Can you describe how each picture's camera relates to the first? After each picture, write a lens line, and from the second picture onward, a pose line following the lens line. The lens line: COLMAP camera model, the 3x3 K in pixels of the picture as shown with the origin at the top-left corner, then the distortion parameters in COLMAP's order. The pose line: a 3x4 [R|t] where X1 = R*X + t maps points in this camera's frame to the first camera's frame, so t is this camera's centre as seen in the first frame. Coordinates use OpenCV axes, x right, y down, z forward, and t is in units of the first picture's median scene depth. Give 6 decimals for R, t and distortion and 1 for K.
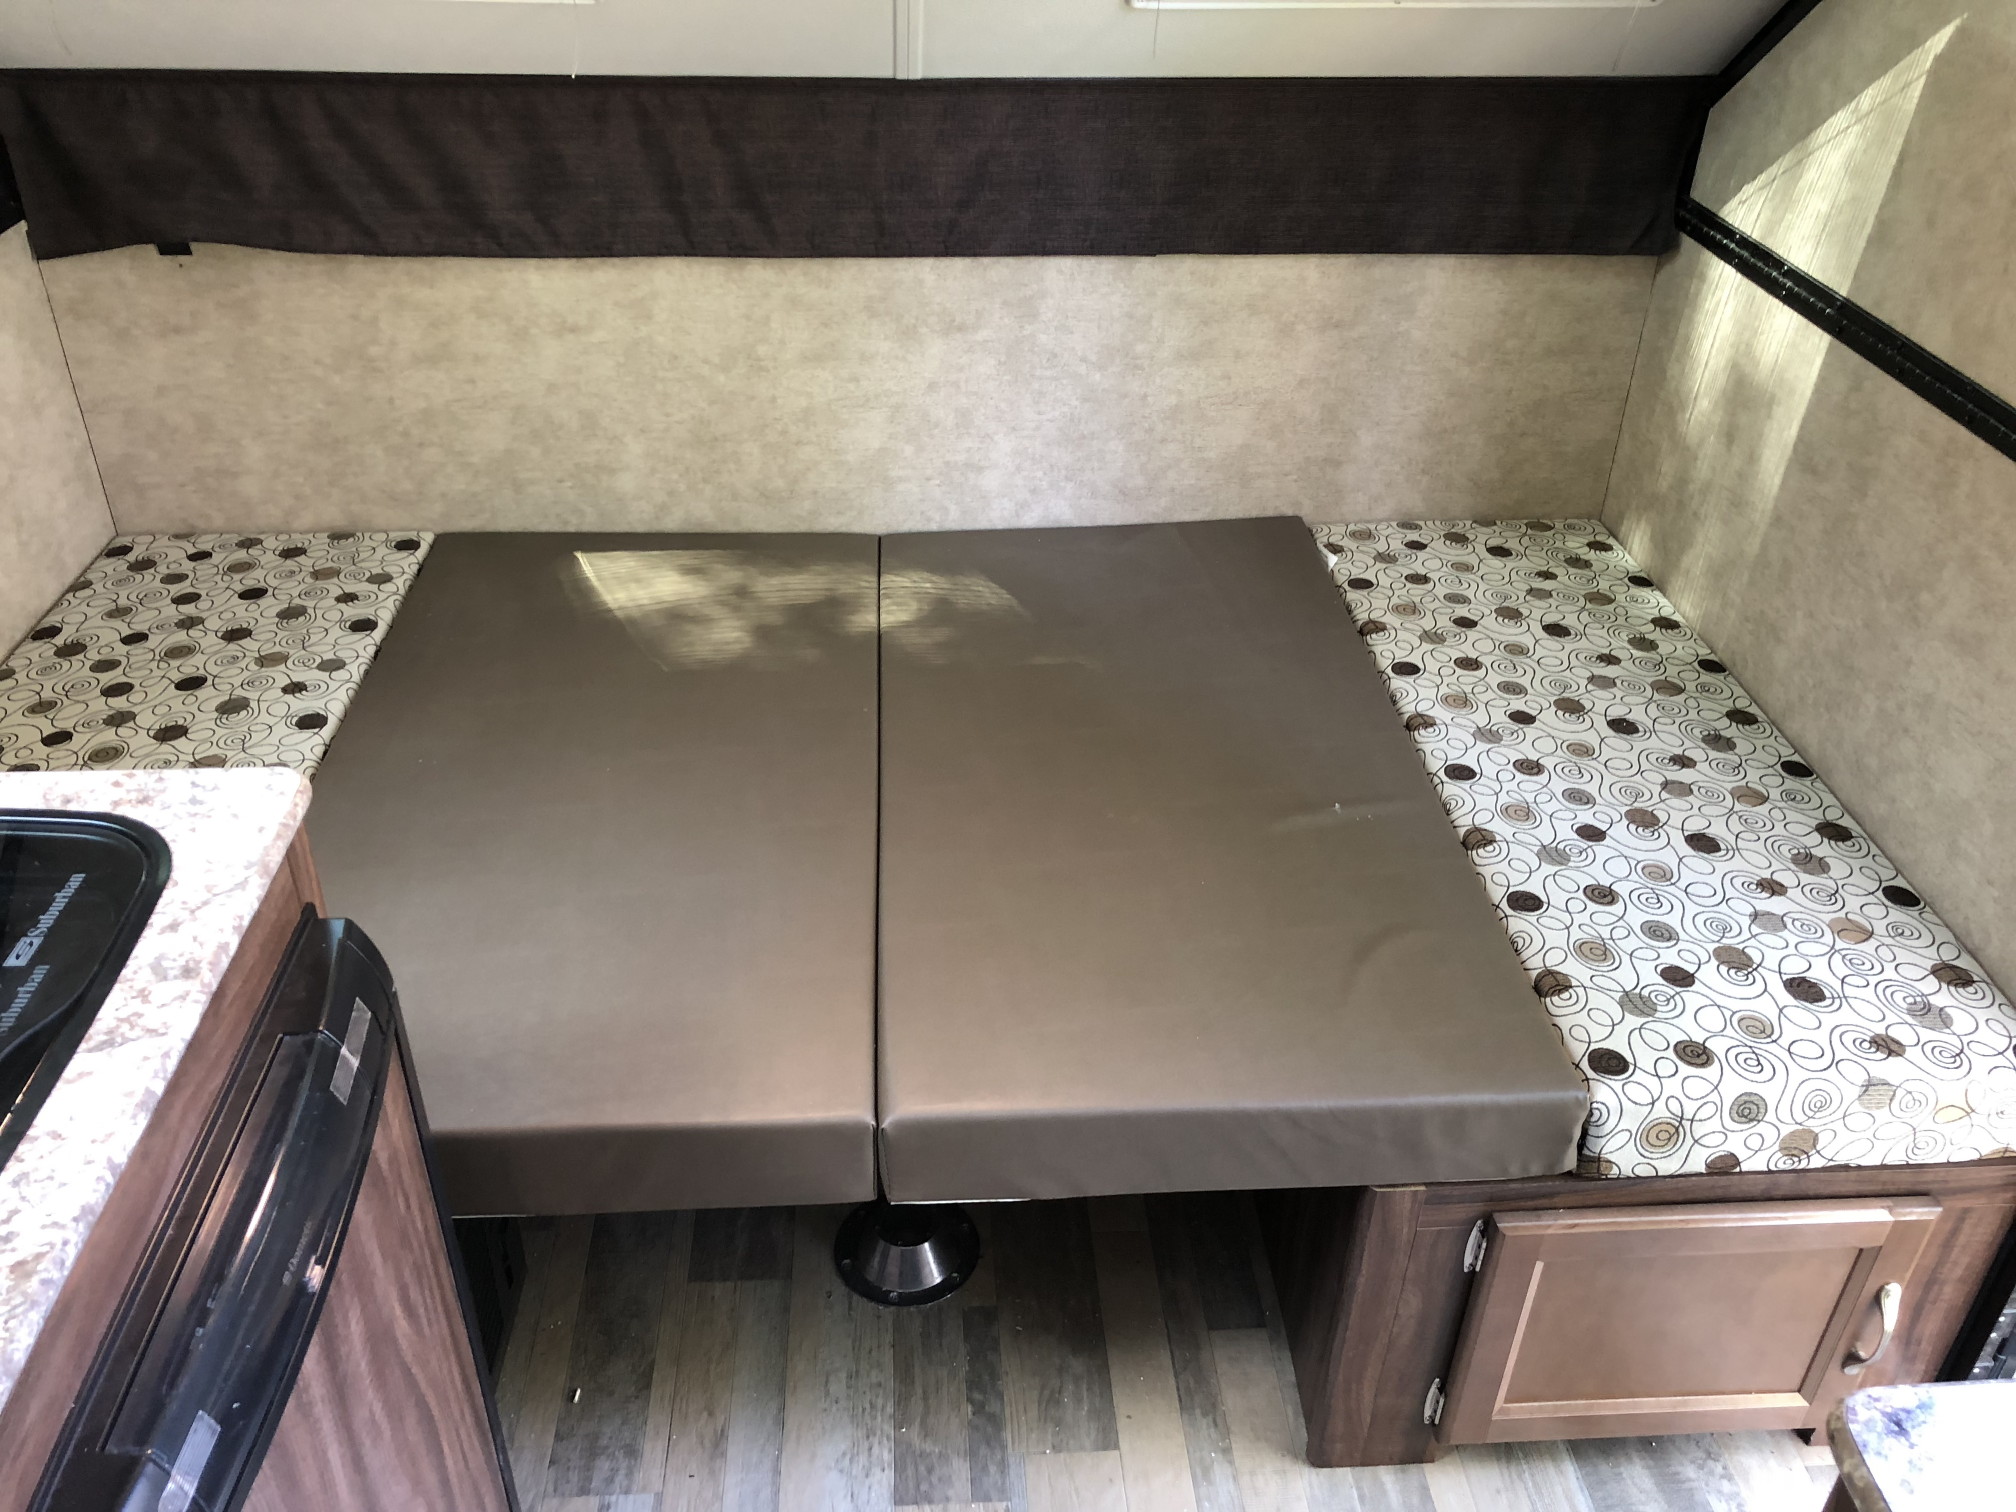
lens RADIAL K [[1682.6, 0, 969.8], [0, 1682.6, 745.3], [0, 0, 1]] dist [-0.013336, -0.014387]
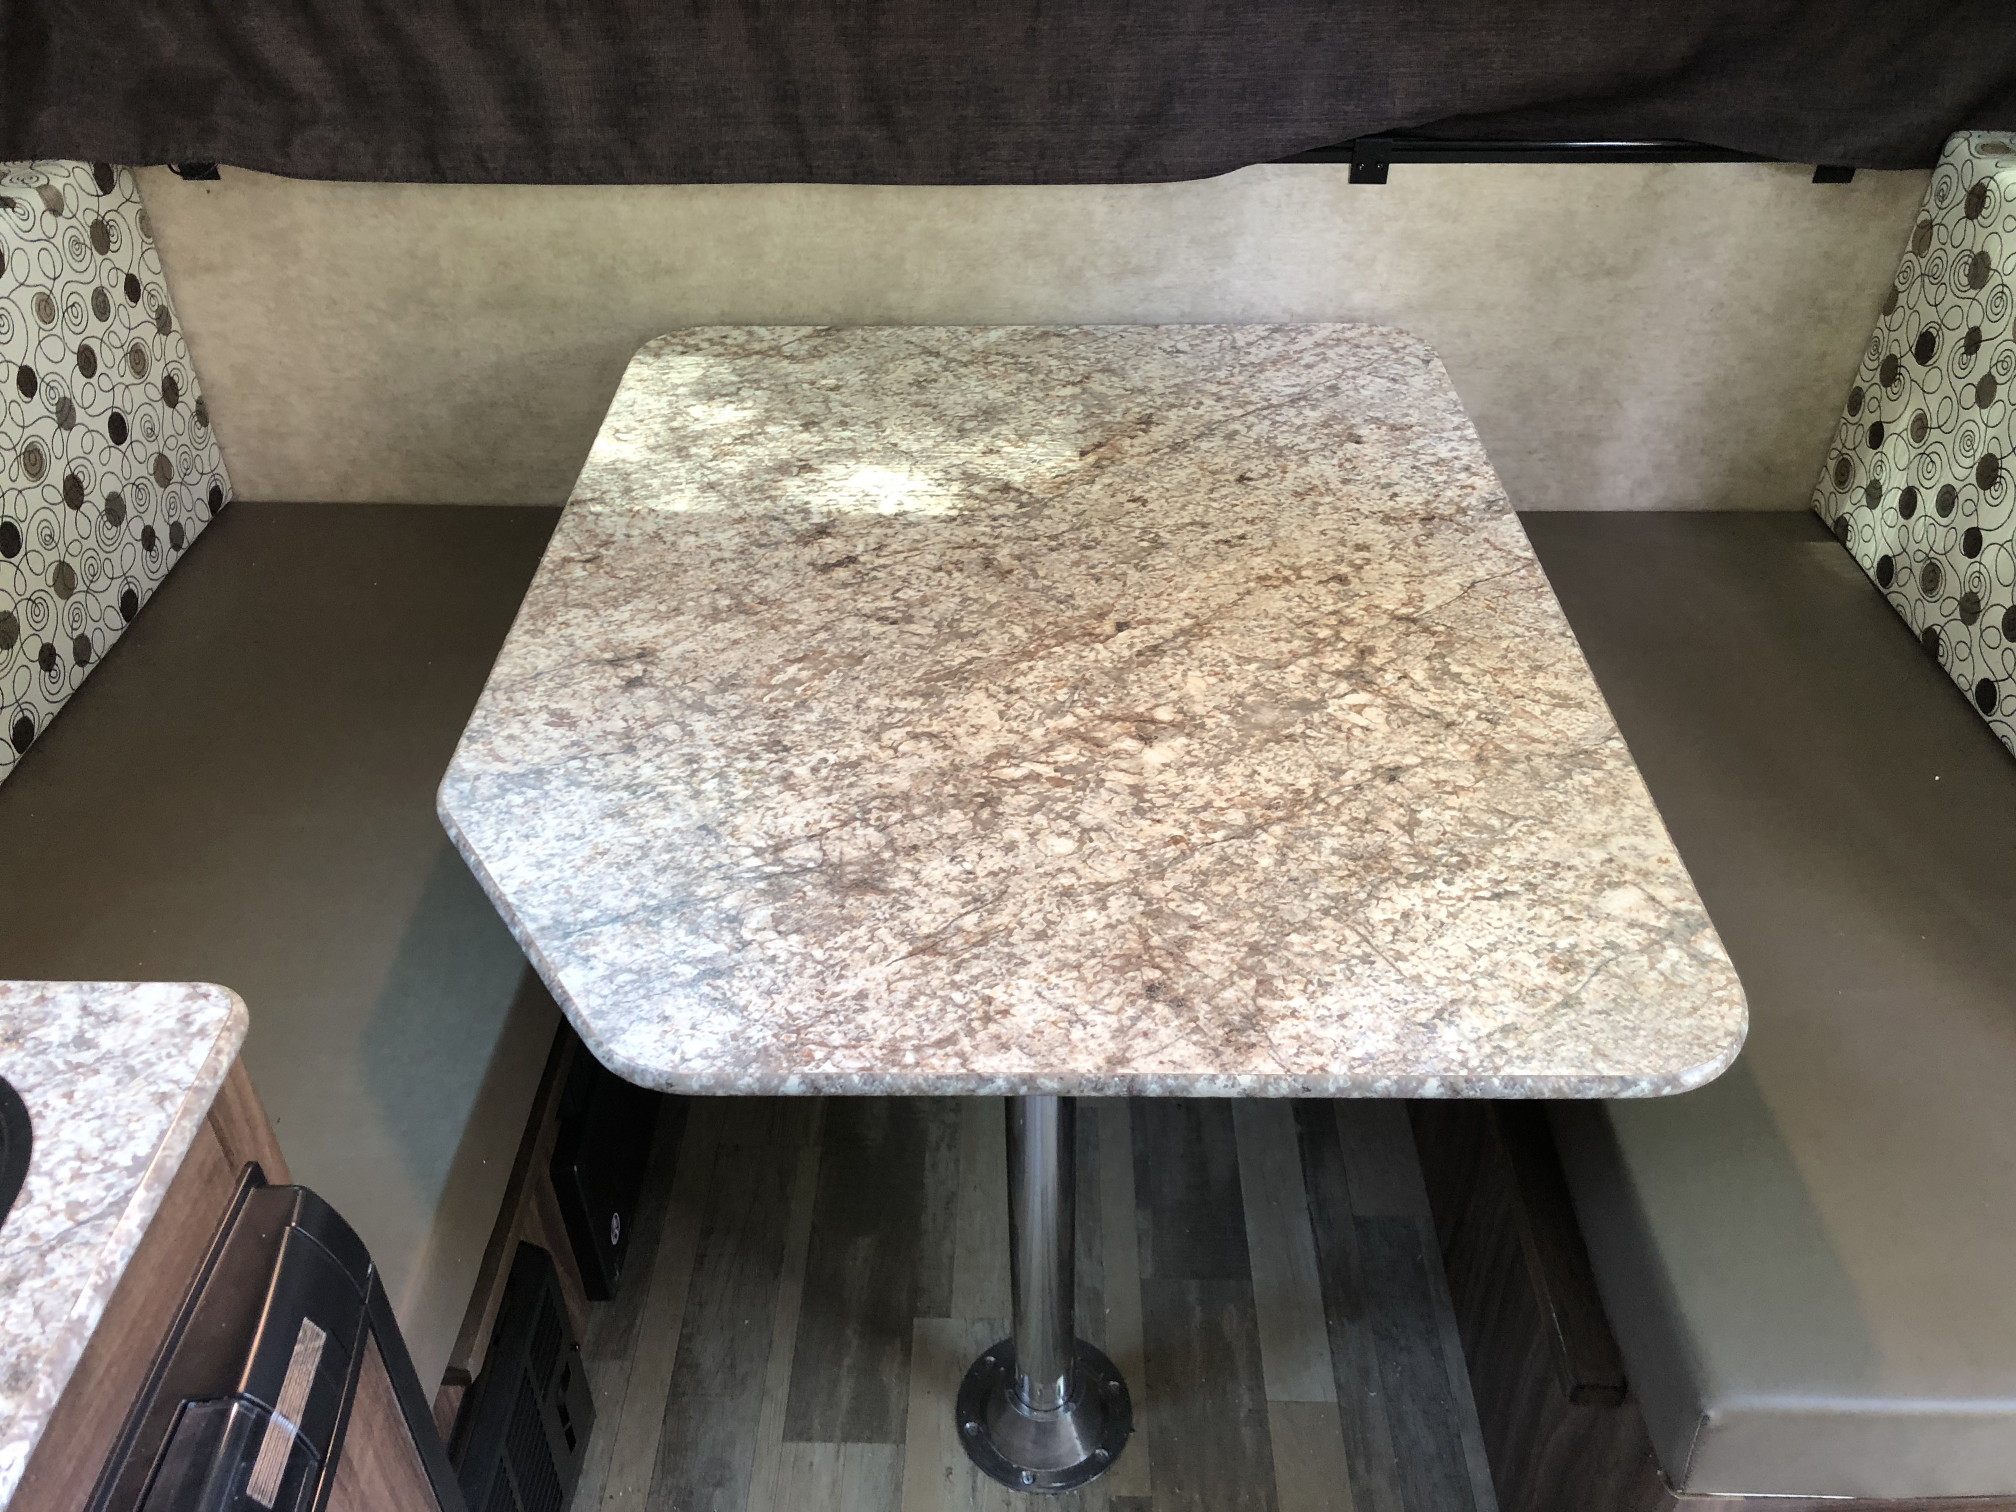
lens RADIAL K [[1682.6, 0, 969.8], [0, 1682.6, 745.3], [0, 0, 1]] dist [-0.013336, -0.014387]
pose [[0.996680, 0.028629, -0.076216, -0.018048], [-0.022883, 0.996904, 0.075230, -0.082535], [0.078133, -0.073236, 0.994249, 0.175576]]
